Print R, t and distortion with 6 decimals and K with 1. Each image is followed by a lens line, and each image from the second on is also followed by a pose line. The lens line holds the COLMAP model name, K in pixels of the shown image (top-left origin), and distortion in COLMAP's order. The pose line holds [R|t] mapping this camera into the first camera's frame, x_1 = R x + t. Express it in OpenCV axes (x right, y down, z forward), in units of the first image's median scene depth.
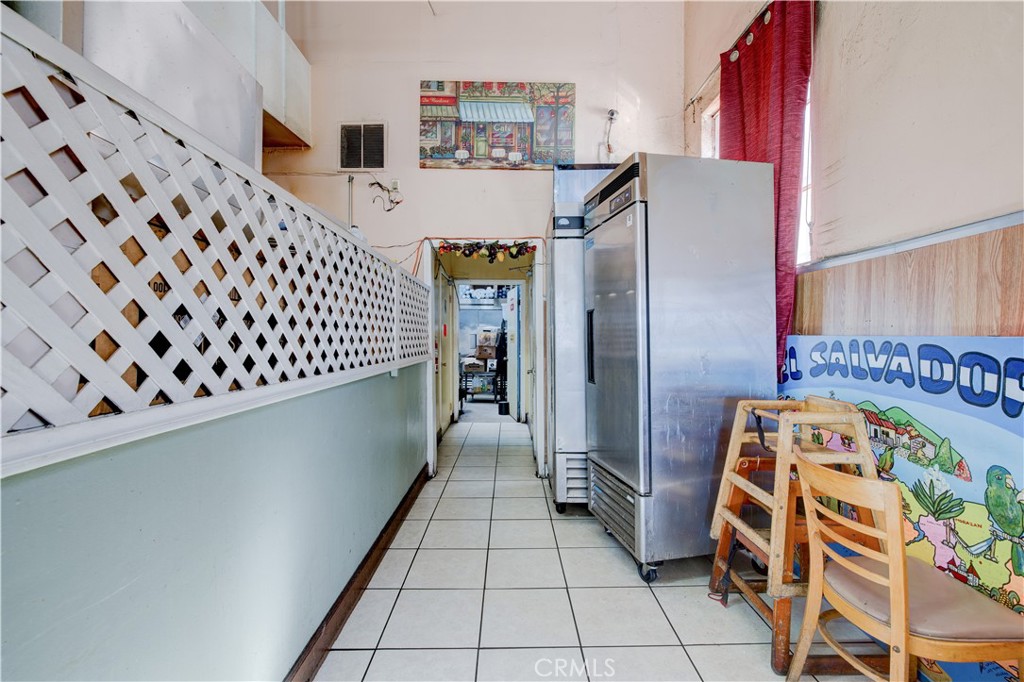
lens RADIAL K [[458.0, 0, 512.0], [0, 458.0, 340.9], [0, 0, 1]] dist [-0.000465, -0.000603]
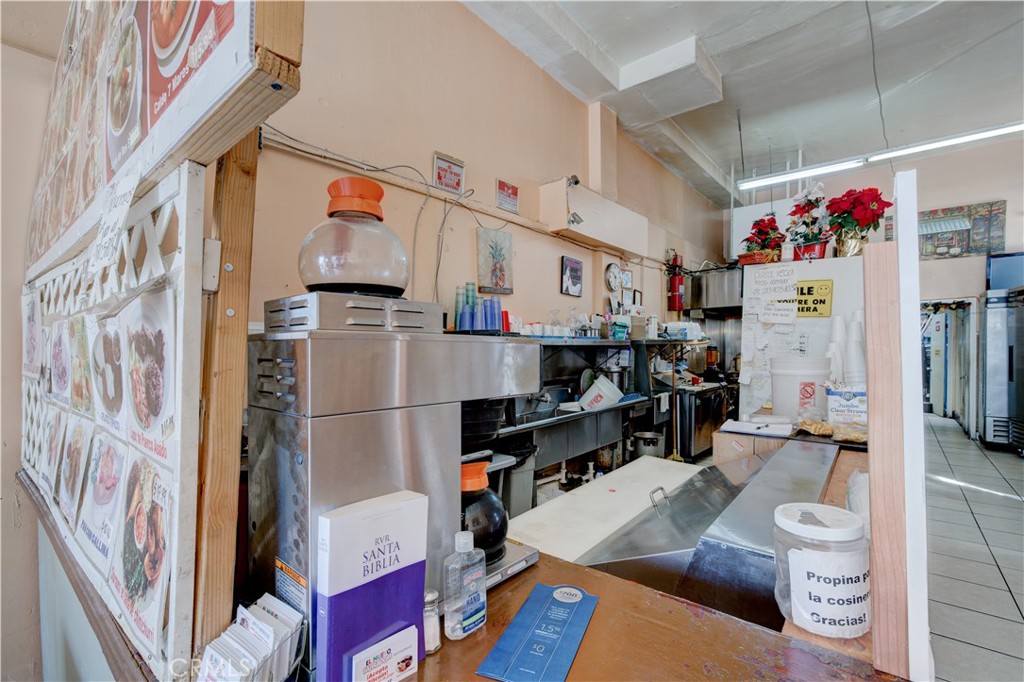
lens RADIAL K [[458.0, 0, 516.9], [0, 458.0, 350.3], [0, 0, 1]] dist [-0.000465, -0.000603]
pose [[0.763950, 0.012764, -0.645150, -0.136455], [-0.006507, 0.999906, 0.012078, -0.039110], [0.645243, -0.005029, 0.763961, -1.371567]]
